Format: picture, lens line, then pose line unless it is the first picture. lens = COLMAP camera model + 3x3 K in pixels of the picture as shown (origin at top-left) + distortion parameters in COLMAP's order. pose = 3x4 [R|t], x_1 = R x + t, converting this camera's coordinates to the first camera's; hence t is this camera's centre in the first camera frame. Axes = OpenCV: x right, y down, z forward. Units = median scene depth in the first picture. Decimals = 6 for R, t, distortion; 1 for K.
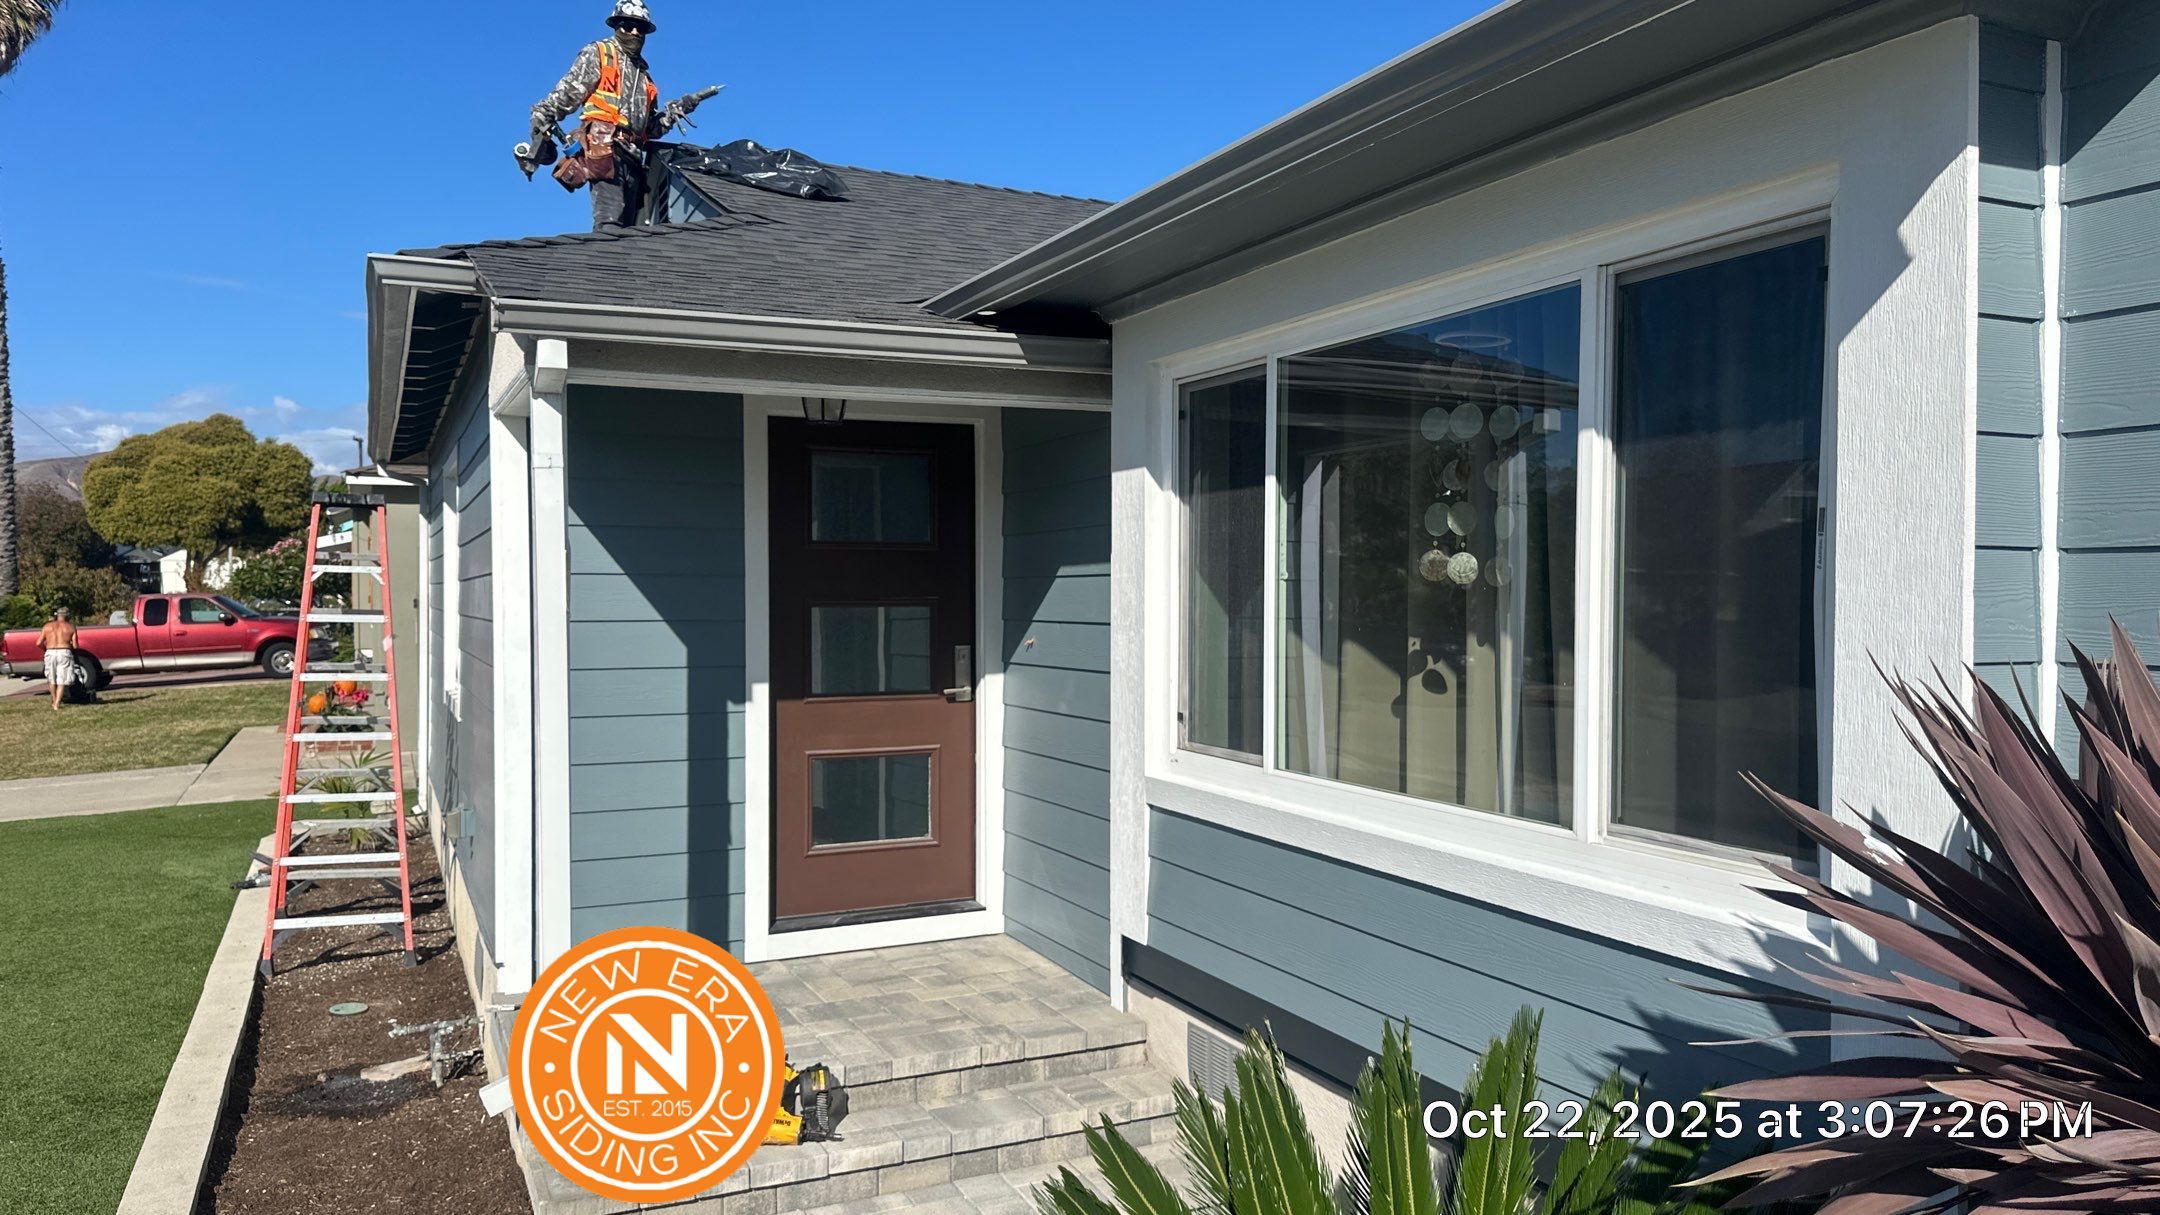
lens RADIAL K [[1487.4, 0, 1080.0], [0, 1487.4, 607.5], [0, 0, 1]] dist [0.005343, -0.000613]
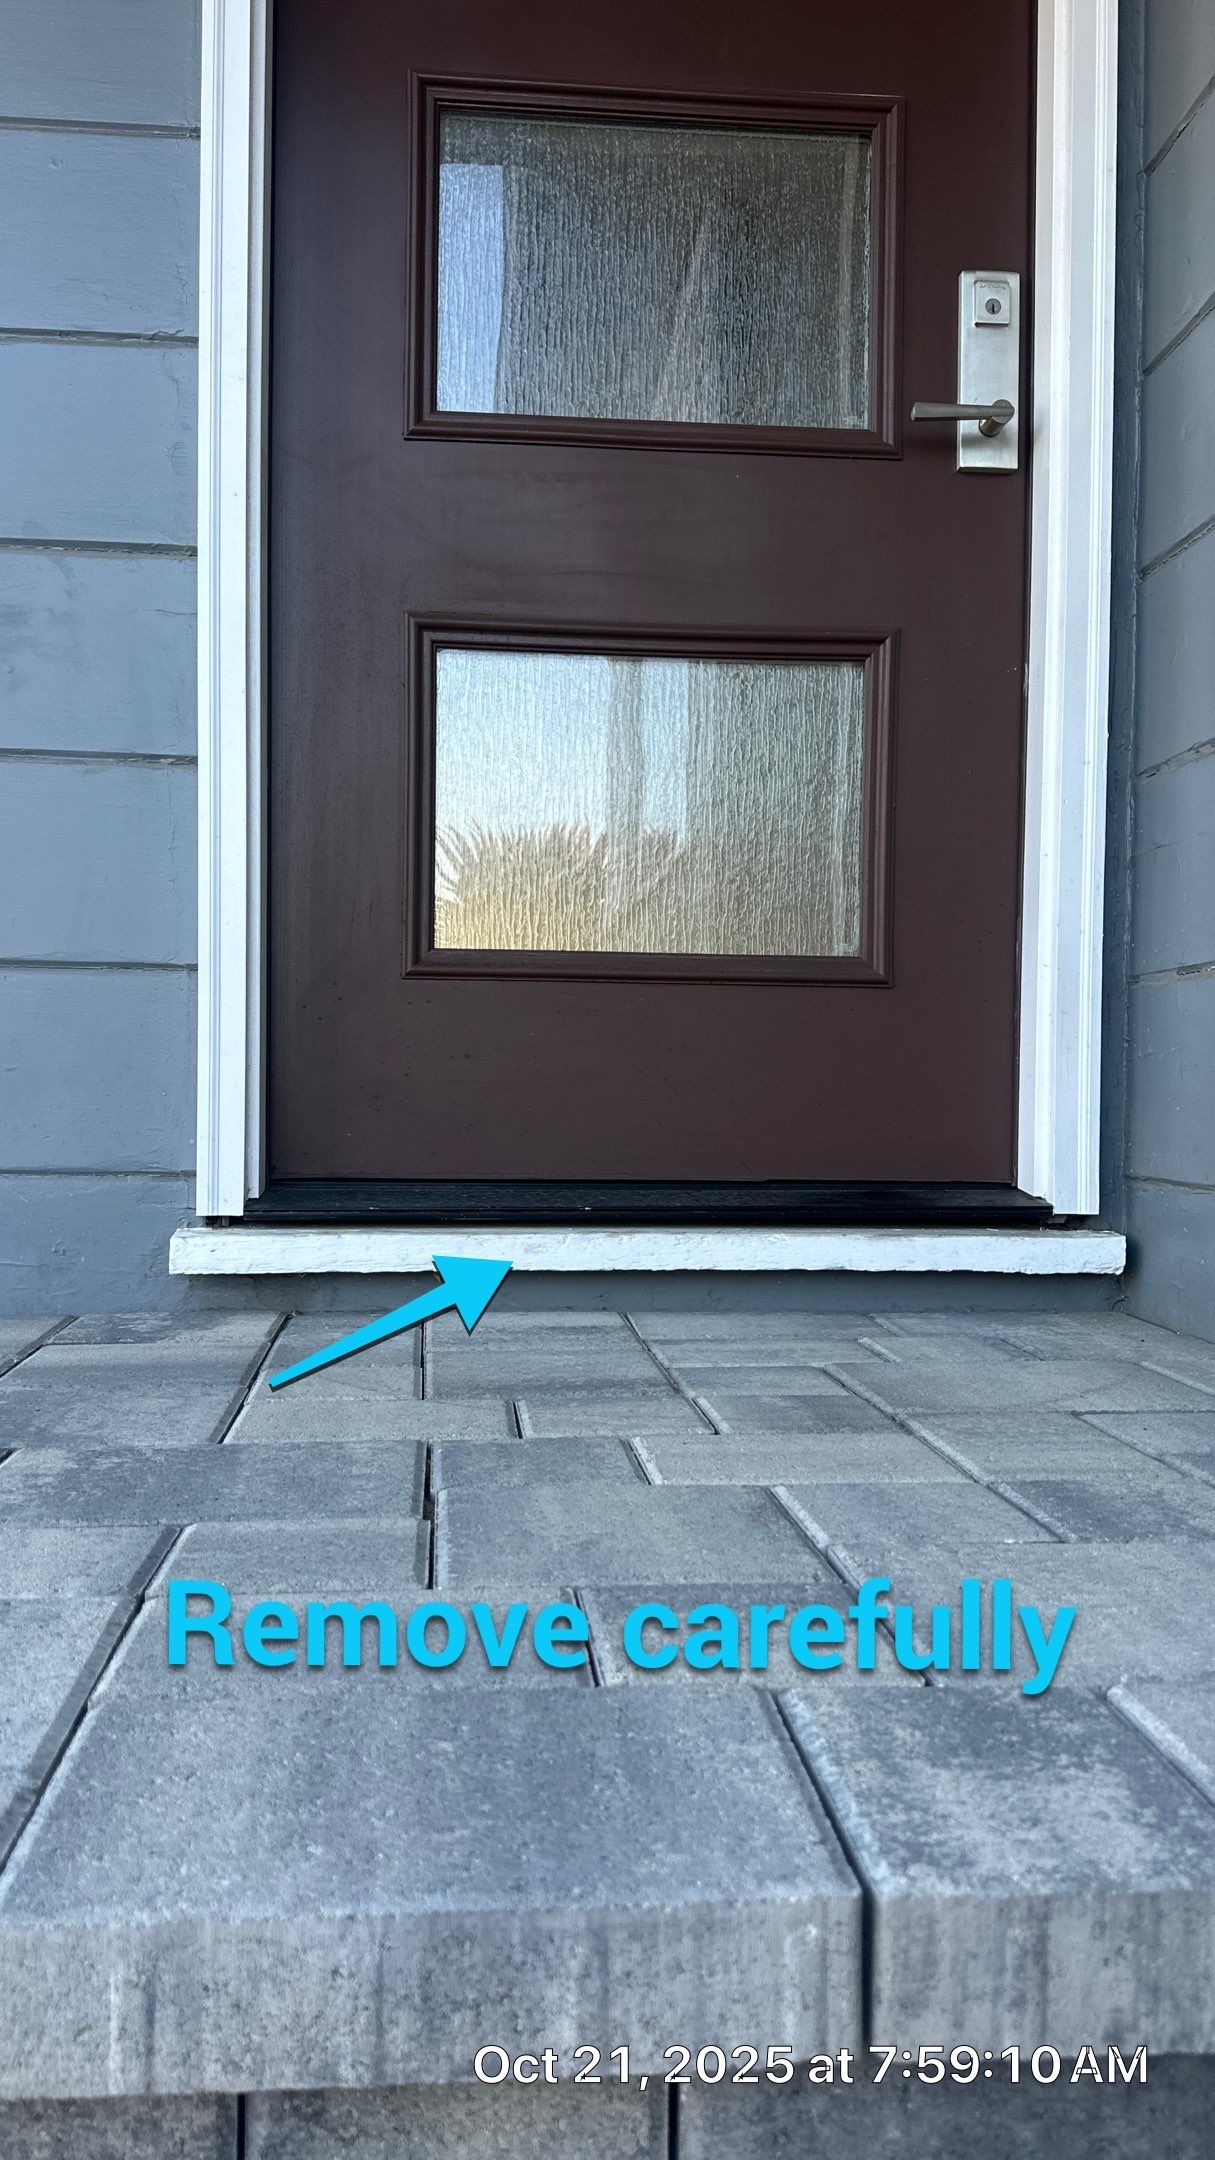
lens RADIAL K [[1738.0, 0, 607.5], [0, 1738.0, 1080.0], [0, 0, 1]] dist [-0.000528, -0.001676]
pose [[0.939811, 0.013809, -0.341415, -0.041978], [-0.017852, 0.999803, -0.008704, 0.239446], [0.341228, 0.014275, 0.939872, 0.879259]]
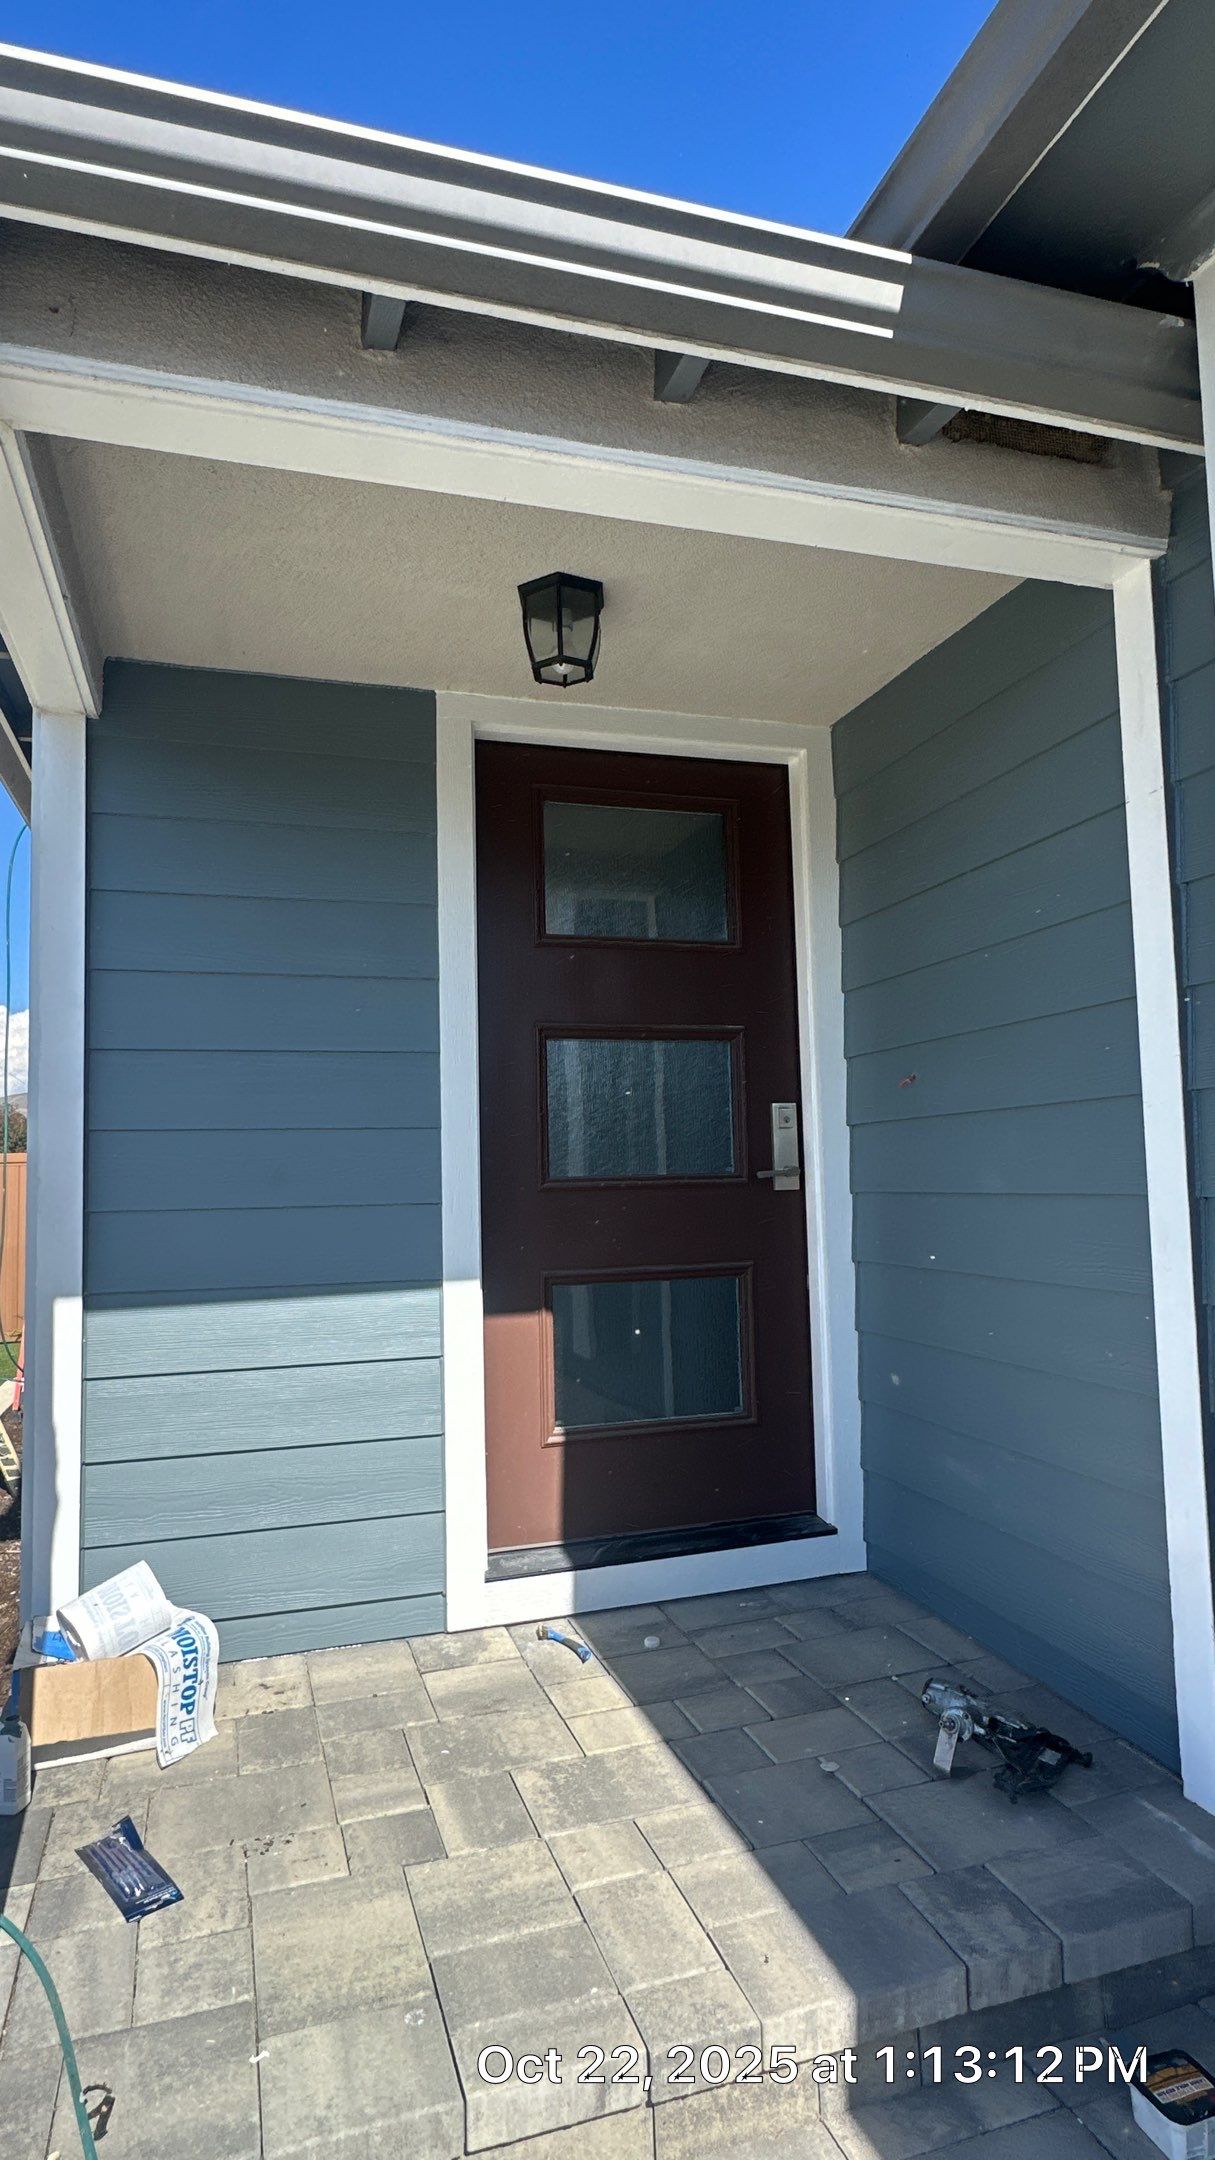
lens RADIAL K [[1182.4, 0, 607.5], [0, 1182.4, 1080.0], [0, 0, 1]] dist [0.002612, 0.000208]
pose [[0.991288, -0.032572, -0.127625, -0.115752], [0.021480, 0.995947, -0.087343, 0.076587], [0.129952, 0.083840, 0.987969, 0.643221]]
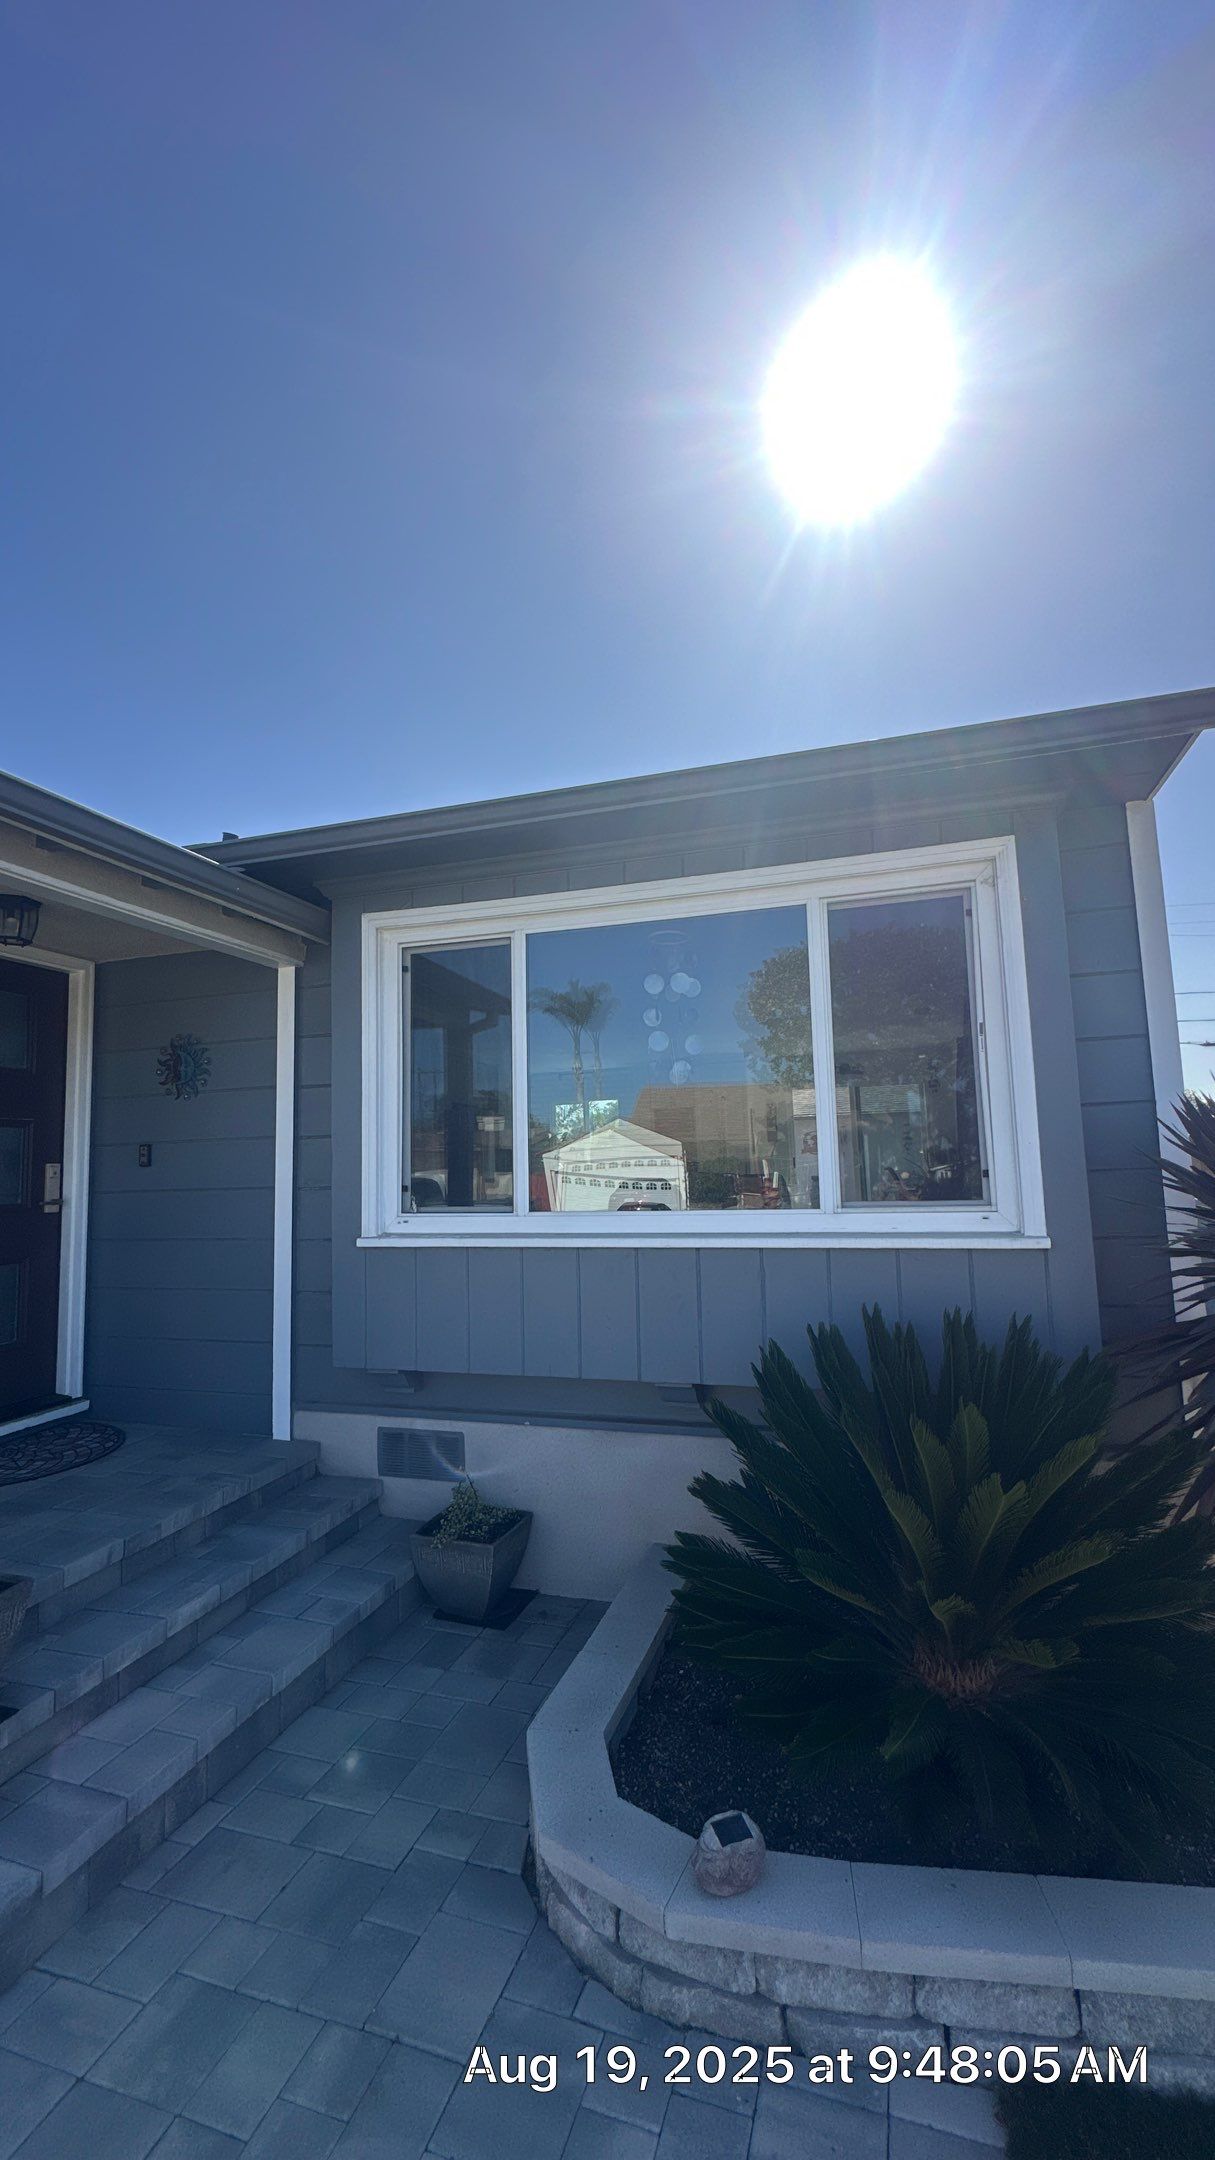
lens RADIAL K [[909.8, 0, 607.5], [0, 909.8, 1080.0], [0, 0, 1]] dist [0.000502, 0.000022]
pose [[0.682696, 0.054495, 0.728667, -0.392616], [0.033586, 0.993821, -0.105793, 0.065689], [-0.729930, 0.096698, 0.676647, 0.280107]]
